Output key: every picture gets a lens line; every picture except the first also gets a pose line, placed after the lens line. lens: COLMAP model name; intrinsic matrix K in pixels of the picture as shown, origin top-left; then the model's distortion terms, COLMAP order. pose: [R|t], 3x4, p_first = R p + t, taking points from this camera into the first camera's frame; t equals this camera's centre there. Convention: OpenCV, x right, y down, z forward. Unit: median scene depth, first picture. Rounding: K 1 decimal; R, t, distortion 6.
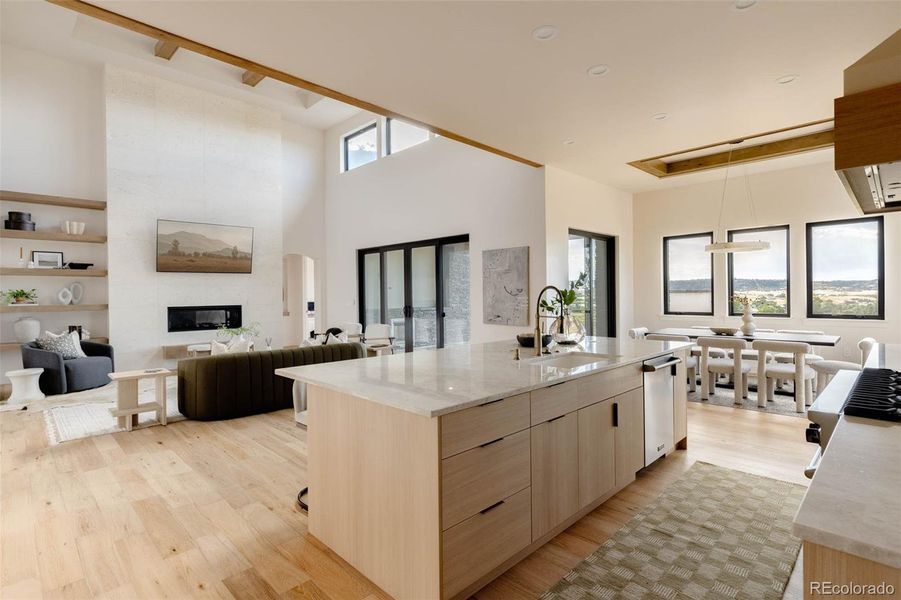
lens RADIAL K [[442.1, 0, 450.5], [0, 442.1, 300.0], [0, 0, 1]] dist [0.003970, 0.000663]
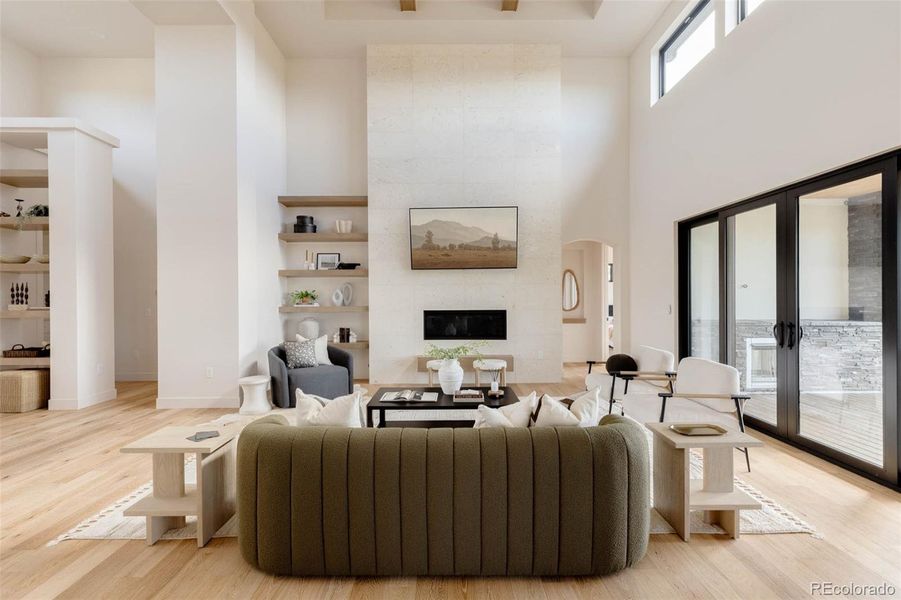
lens RADIAL K [[409.5, 0, 447.1], [0, 409.5, 298.5], [0, 0, 1]] dist [0.002934, 0.000181]
pose [[0.715118, 0.009015, -0.698945, -0.052763], [-0.012346, 0.999924, 0.000264, -0.008041], [0.698894, 0.008440, 0.715175, 0.461156]]
